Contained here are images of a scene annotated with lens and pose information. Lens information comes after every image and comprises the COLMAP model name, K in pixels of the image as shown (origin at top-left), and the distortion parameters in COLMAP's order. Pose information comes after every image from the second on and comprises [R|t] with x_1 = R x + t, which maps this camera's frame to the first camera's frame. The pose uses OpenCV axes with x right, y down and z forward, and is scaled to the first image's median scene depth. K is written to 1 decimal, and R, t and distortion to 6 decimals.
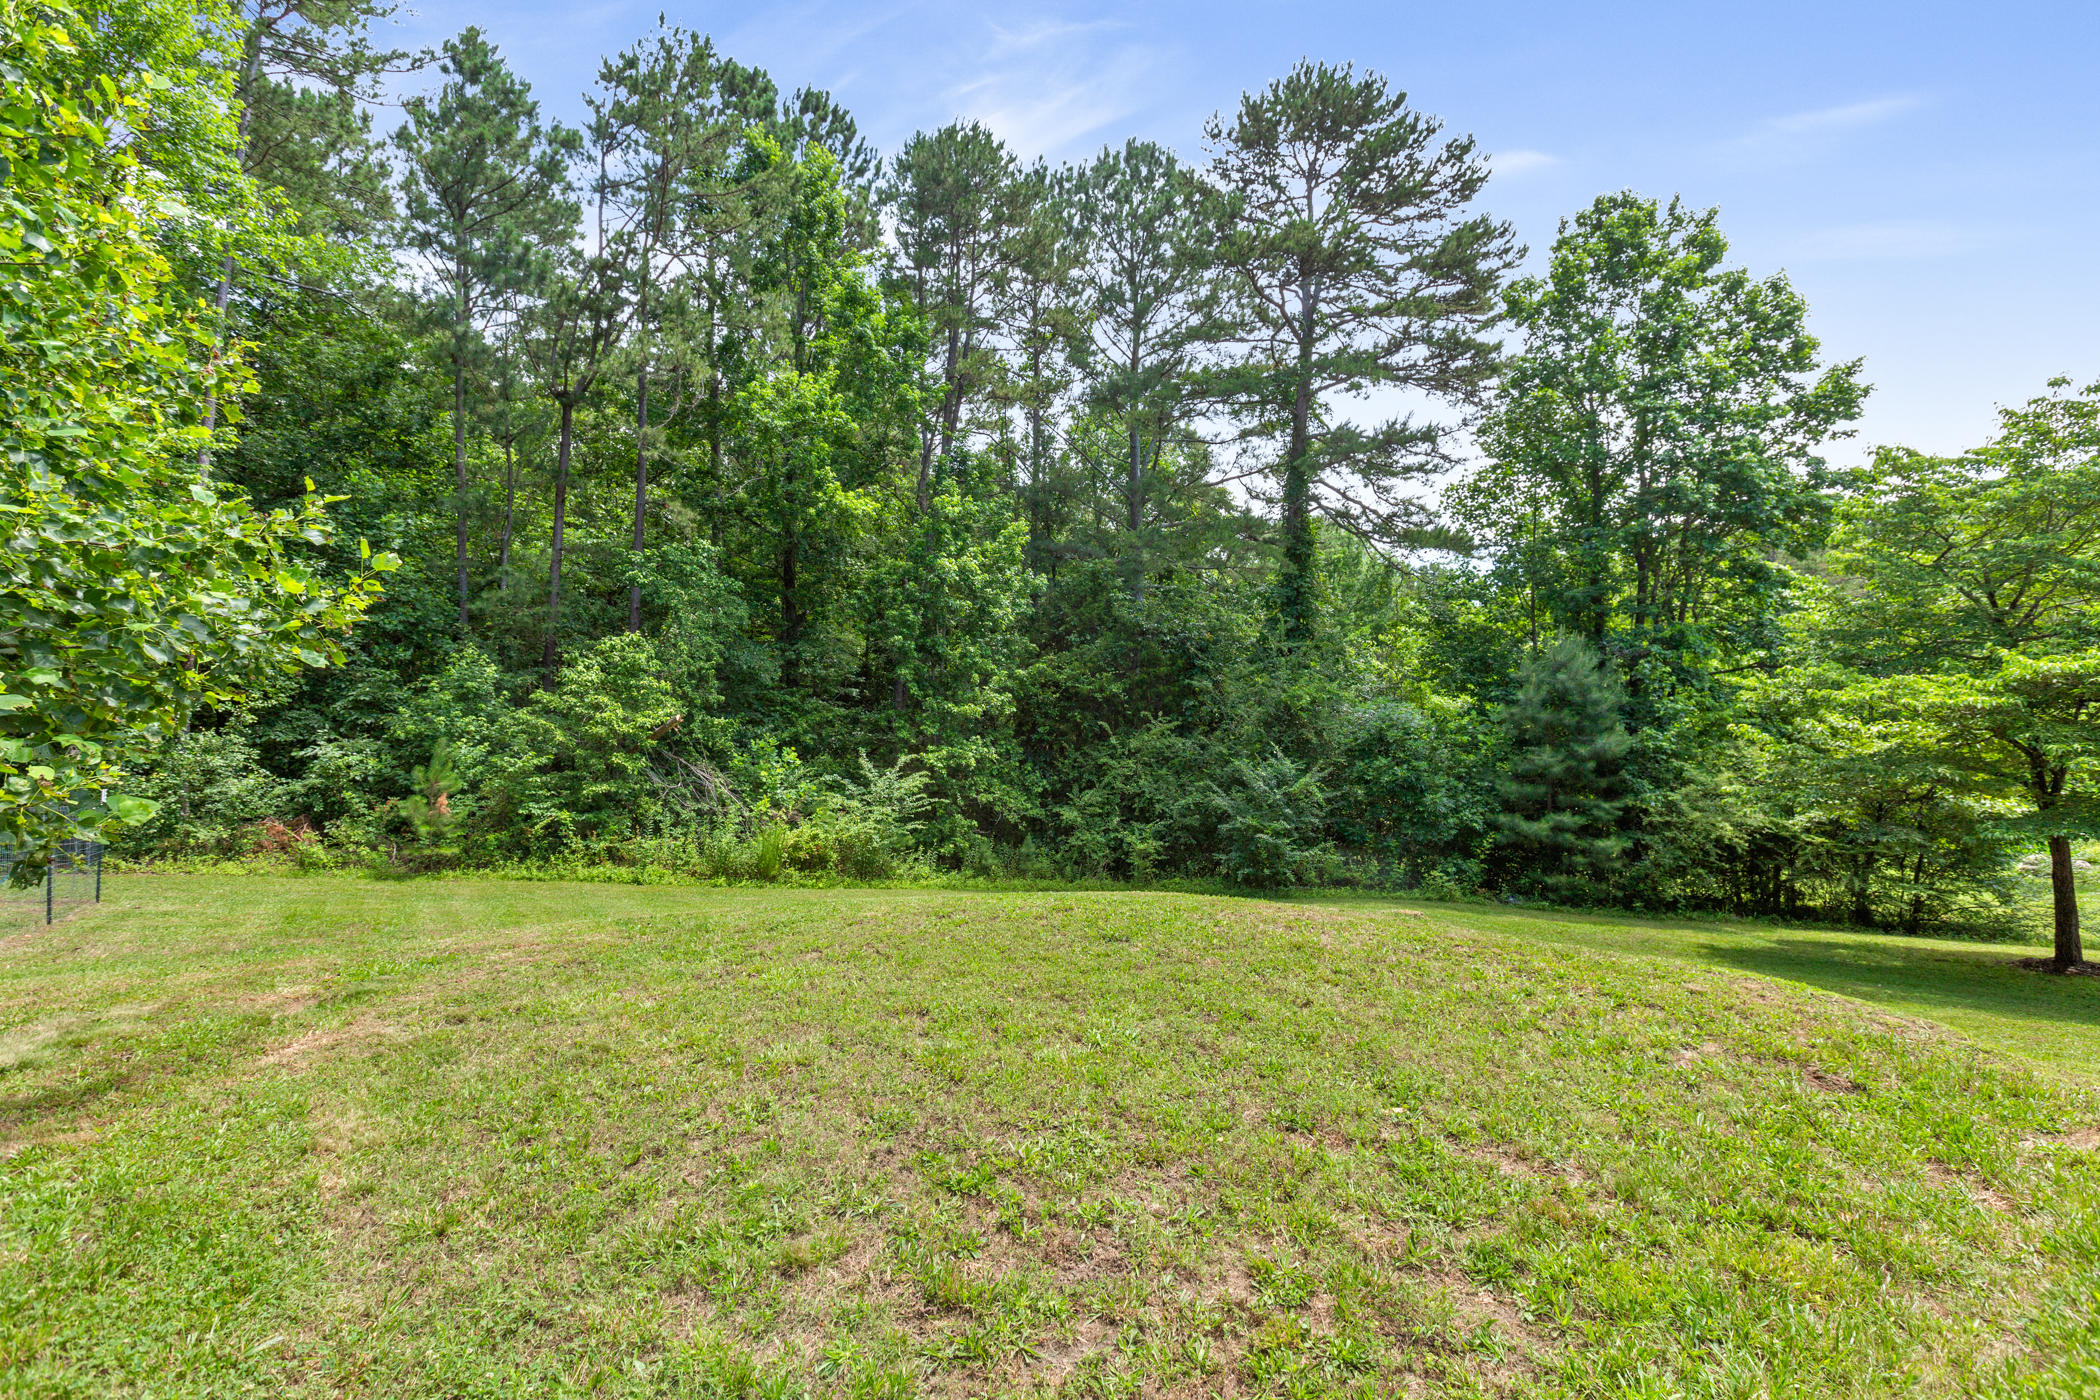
lens RADIAL K [[943.6, 0, 1055.7], [0, 943.6, 678.0], [0, 0, 1]] dist [-0.008310, 0.000049]
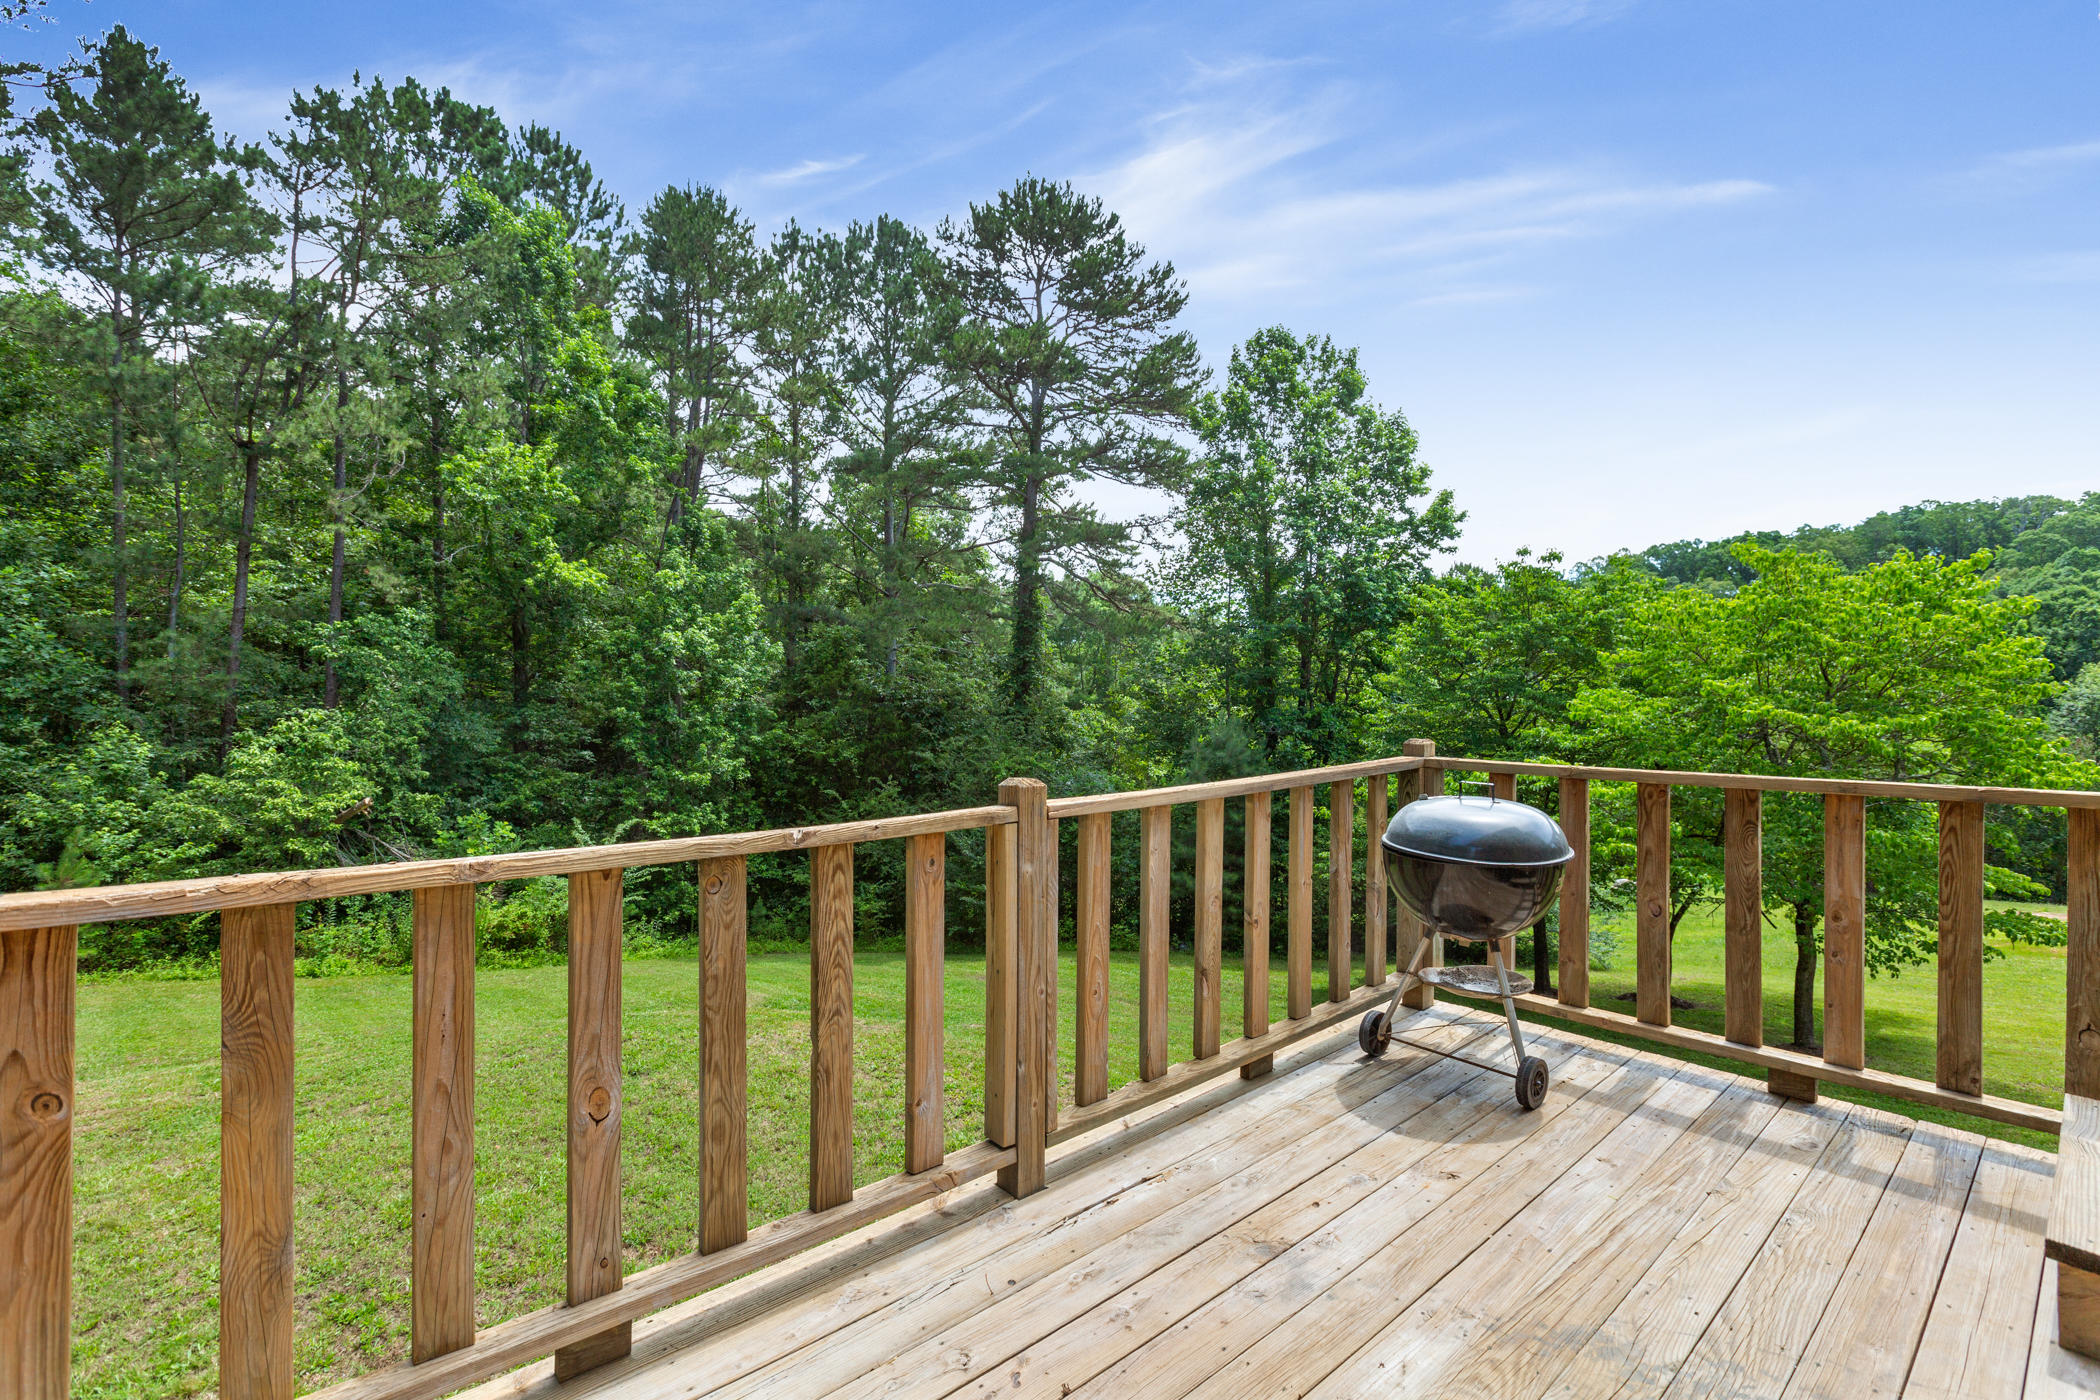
lens RADIAL K [[941.7, 0, 1052.0], [0, 941.7, 702.1], [0, 0, 1]] dist [0.001293, -0.000750]
pose [[0.980491, 0.004101, 0.196522, 0.091592], [-0.004245, 0.999991, 0.000311, -0.056300], [-0.196519, -0.001139, 0.980499, -0.085981]]
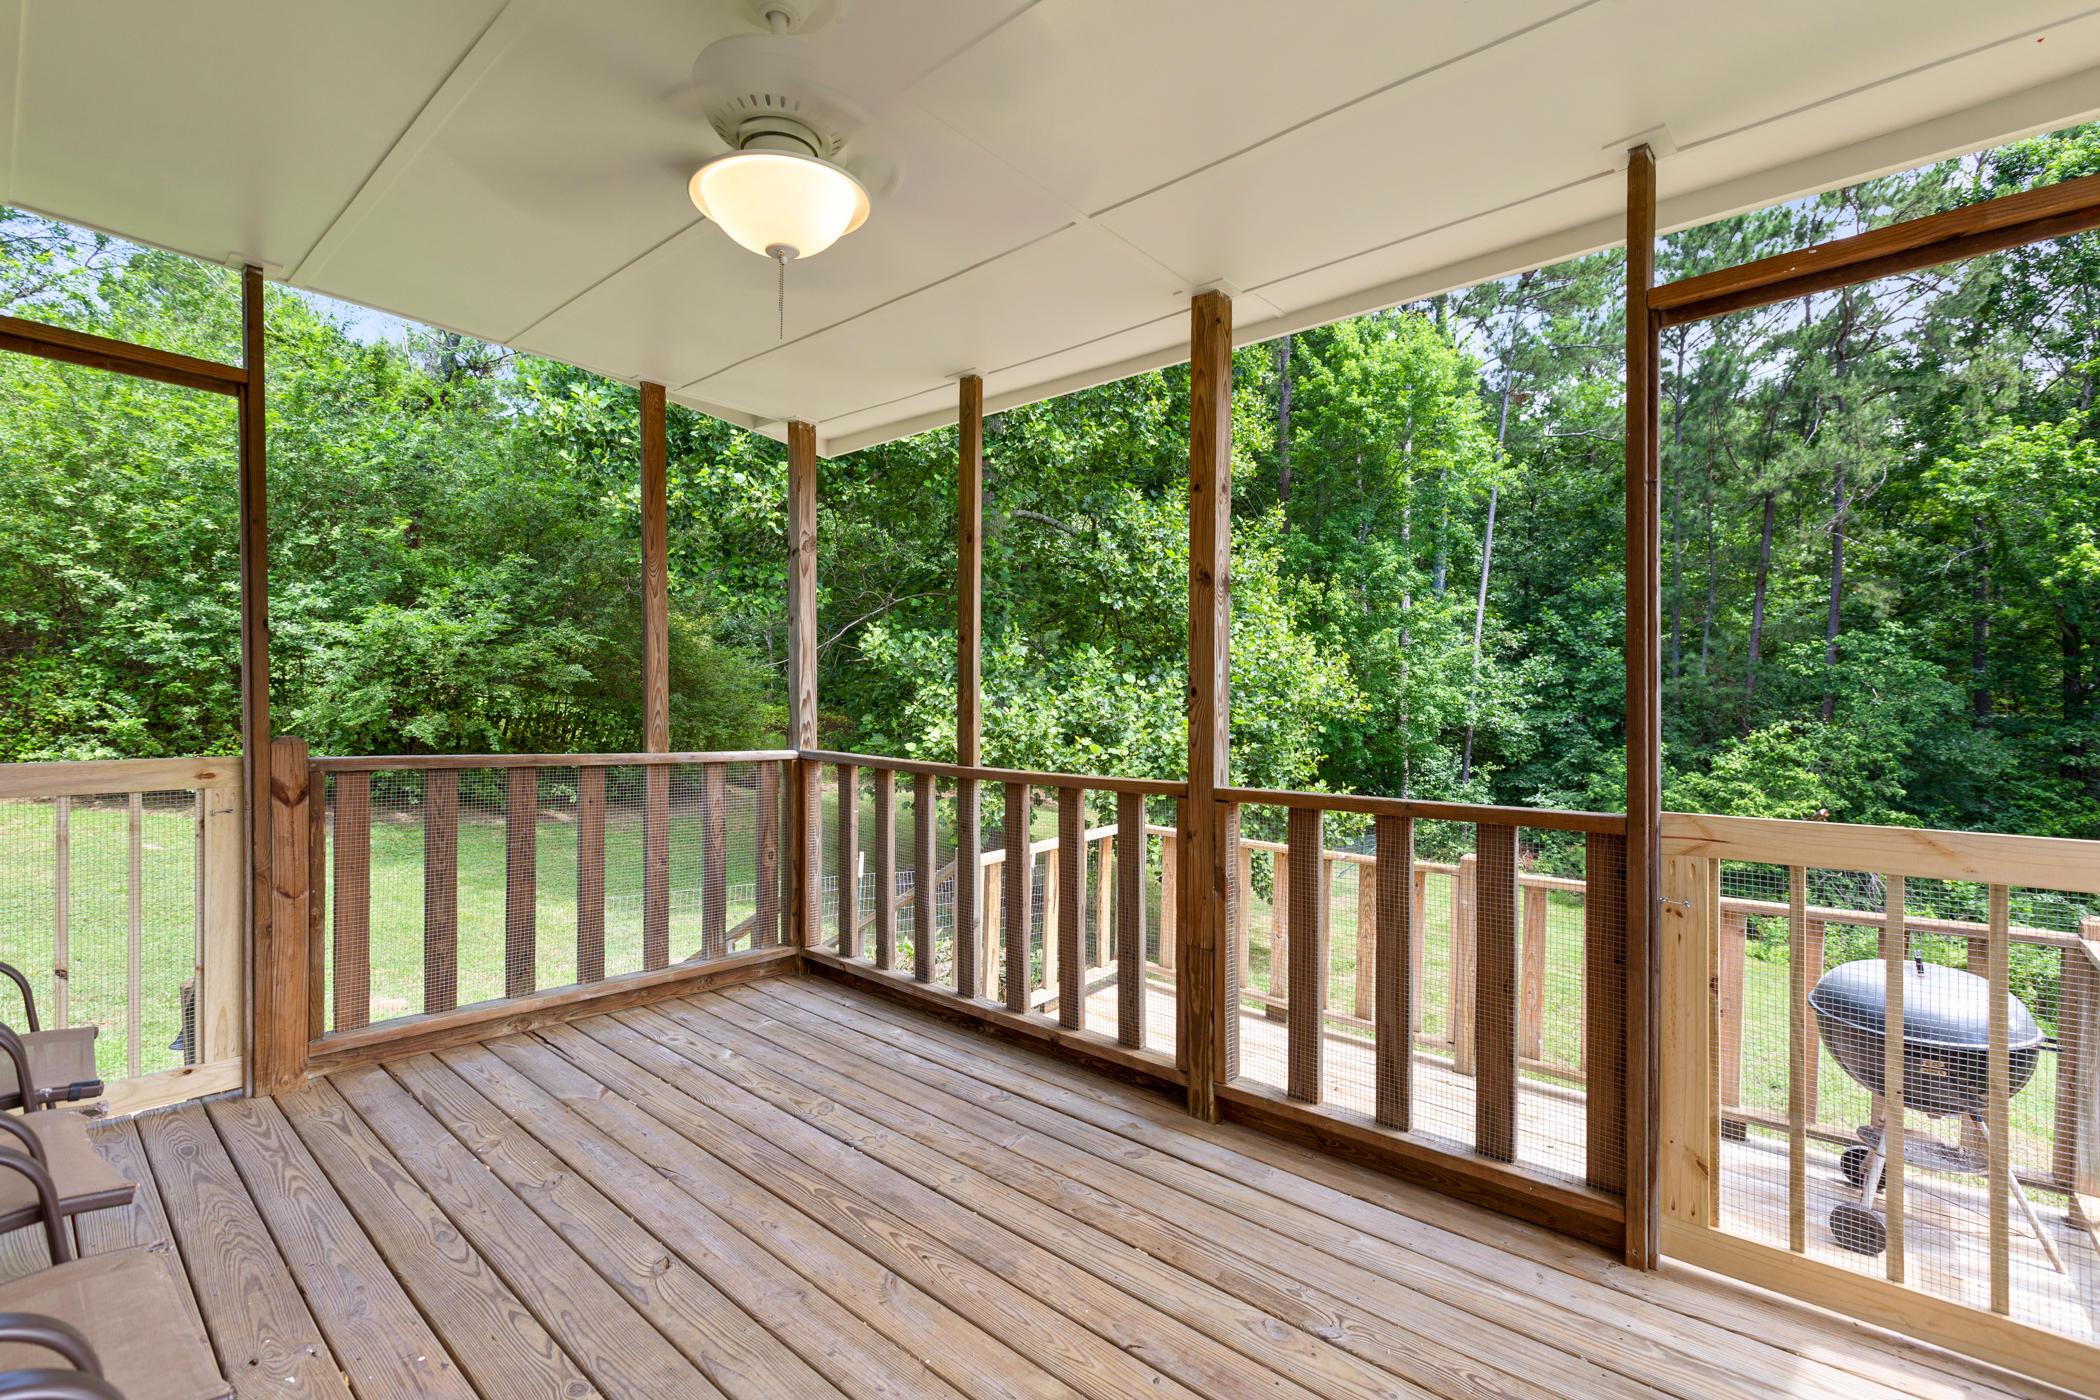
lens RADIAL K [[941.7, 0, 1052.0], [0, 941.7, 702.1], [0, 0, 1]] dist [0.001293, -0.000750]
pose [[0.326706, 0.028577, -0.944694, 0.266836], [-0.011757, 0.999588, 0.026172, -0.085639], [0.945053, 0.002556, 0.326908, -0.126535]]
